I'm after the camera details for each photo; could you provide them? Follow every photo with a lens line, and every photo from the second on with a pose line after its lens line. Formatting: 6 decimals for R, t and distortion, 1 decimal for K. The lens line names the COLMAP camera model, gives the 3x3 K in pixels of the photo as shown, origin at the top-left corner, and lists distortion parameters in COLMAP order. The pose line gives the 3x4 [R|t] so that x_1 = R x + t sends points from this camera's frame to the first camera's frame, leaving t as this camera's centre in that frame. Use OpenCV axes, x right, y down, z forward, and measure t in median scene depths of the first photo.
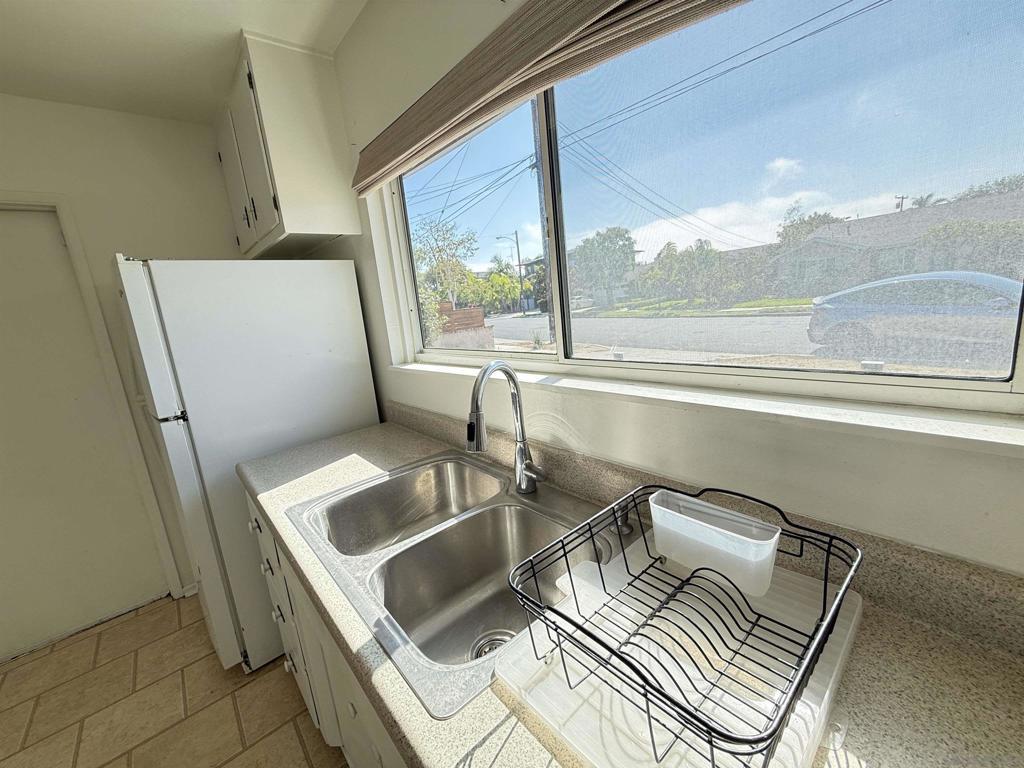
lens RADIAL K [[409.3, 0, 511.8], [0, 409.3, 380.2], [0, 0, 1]] dist [0.000064, 0.000358]
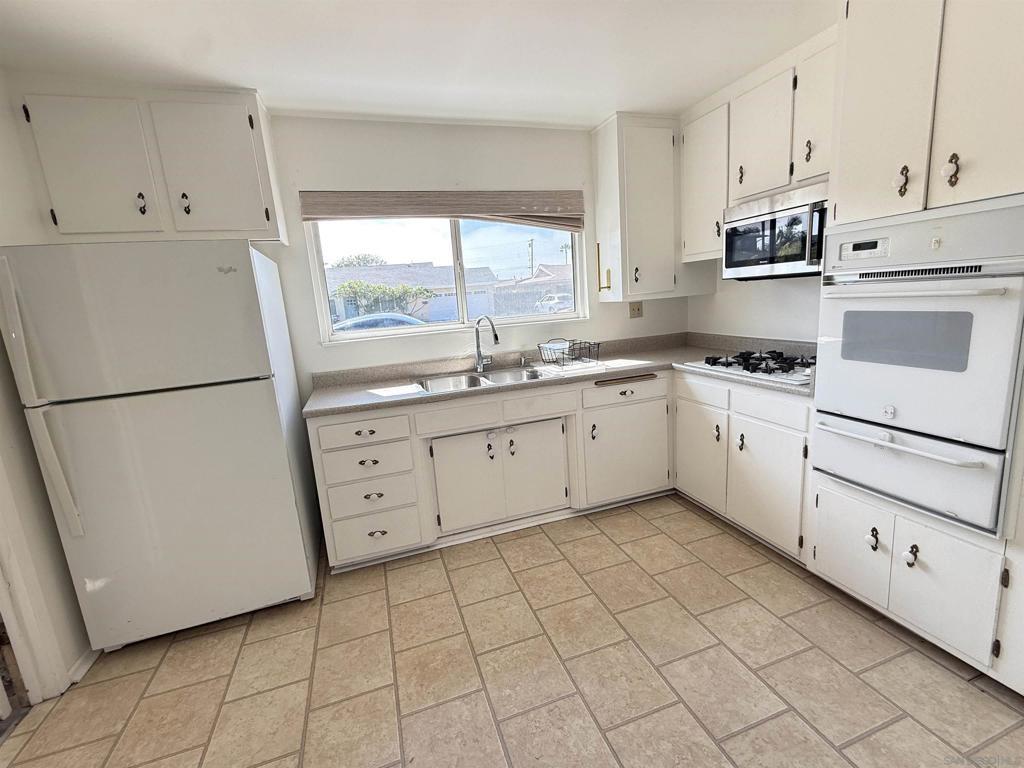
lens RADIAL K [[451.3, 0, 511.0], [0, 451.3, 381.1], [0, 0, 1]] dist [-0.000624, 0.000526]
pose [[0.390150, -0.102679, 0.915008, -0.118416], [0.210464, 0.977398, 0.019941, 0.015447], [-0.896375, 0.184796, 0.402942, -0.011792]]
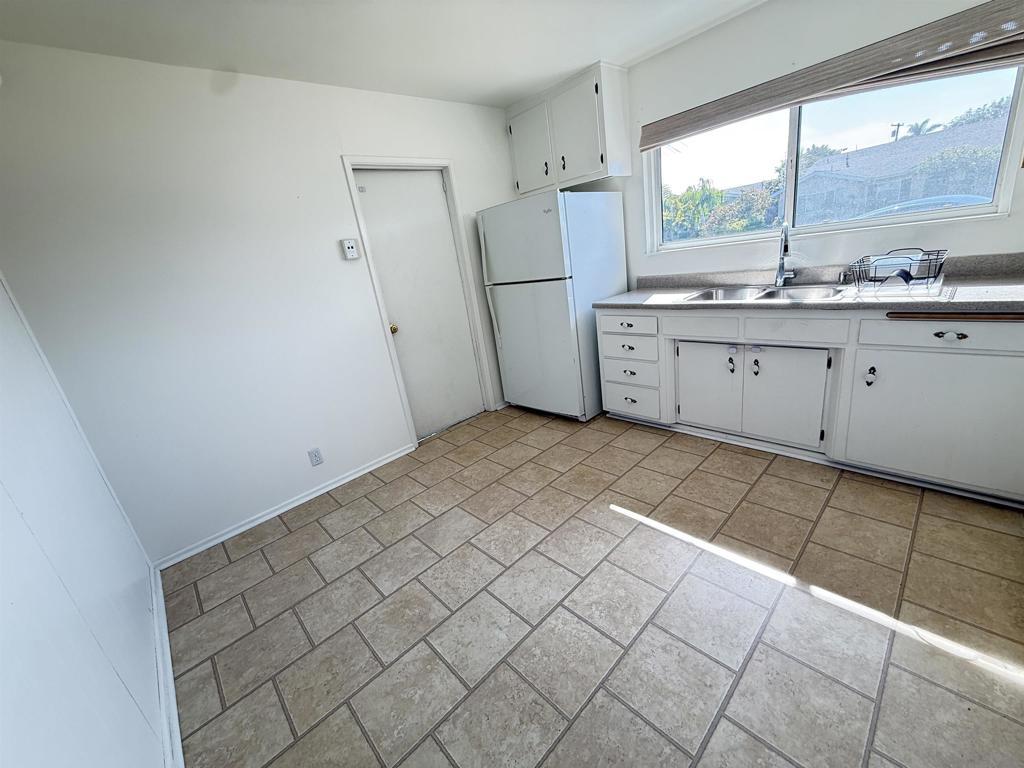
lens RADIAL K [[409.3, 0, 509.2], [0, 409.3, 381.5], [0, 0, 1]] dist [0.000064, 0.000358]
pose [[0.998402, -0.054148, 0.016140, -0.077586], [0.052052, 0.992561, 0.110057, 0.023540], [-0.021979, -0.109041, 0.993794, -0.065150]]
